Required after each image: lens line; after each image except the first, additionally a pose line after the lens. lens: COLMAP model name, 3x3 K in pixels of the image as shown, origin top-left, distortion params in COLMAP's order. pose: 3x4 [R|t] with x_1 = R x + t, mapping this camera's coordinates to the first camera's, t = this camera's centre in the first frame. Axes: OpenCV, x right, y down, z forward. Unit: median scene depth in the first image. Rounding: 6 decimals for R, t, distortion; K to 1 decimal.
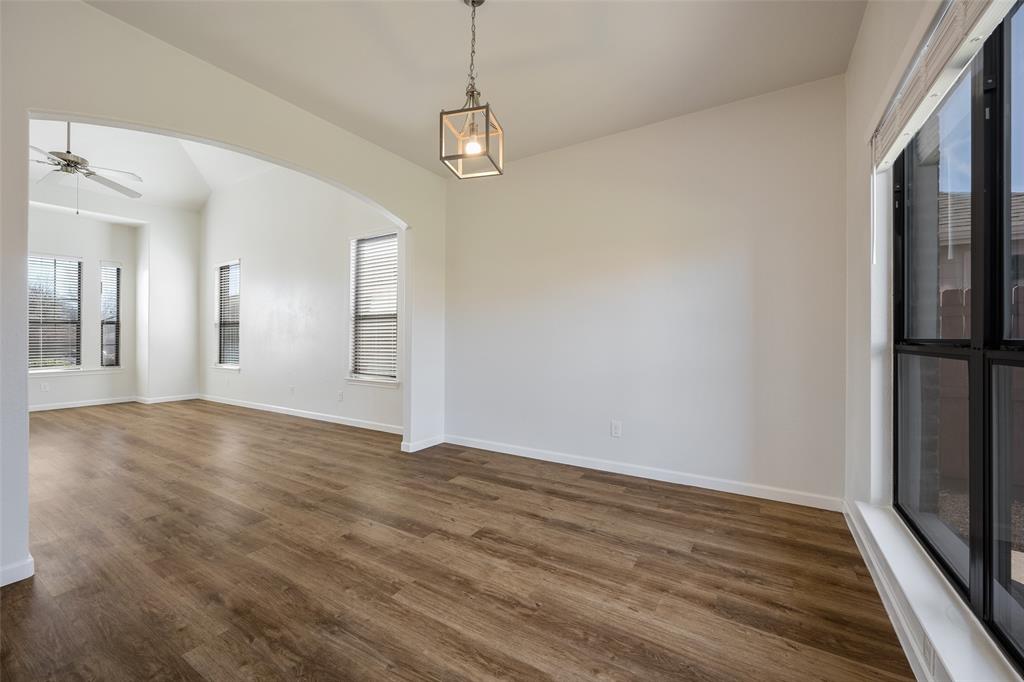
lens RADIAL K [[414.6, 0, 512.3], [0, 414.6, 341.0], [0, 0, 1]] dist [-0.001313, -0.000376]
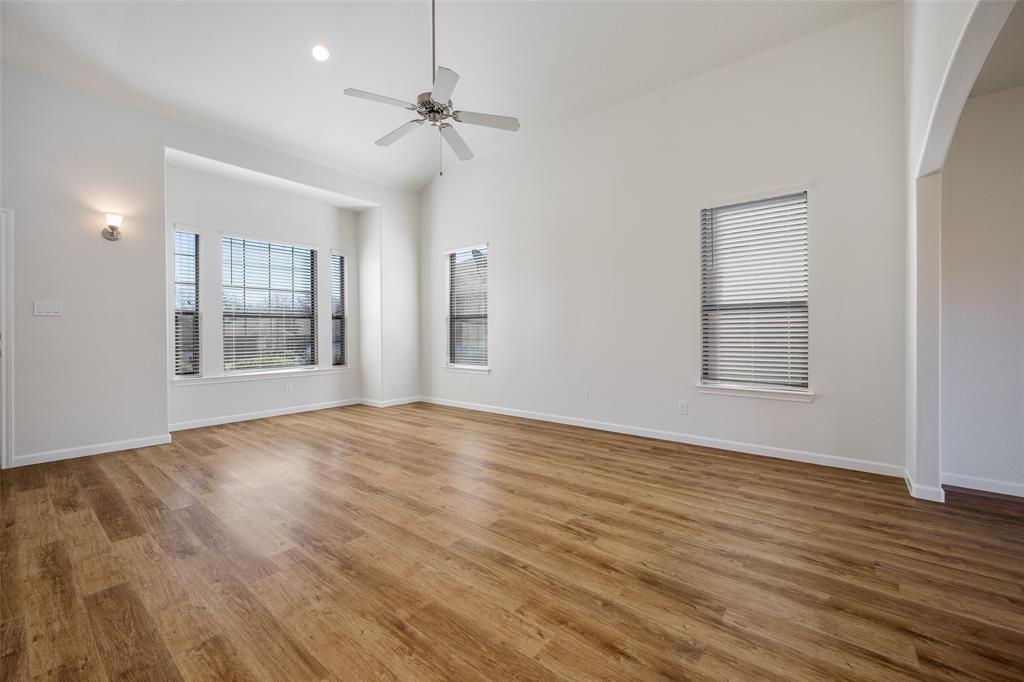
lens RADIAL K [[414.6, 0, 516.2], [0, 414.6, 333.9], [0, 0, 1]] dist [-0.001313, -0.000376]
pose [[0.994965, -0.001612, -0.100207, -0.918893], [0.001218, 0.999991, -0.003984, -0.006989], [0.100213, 0.003842, 0.994959, 0.261337]]
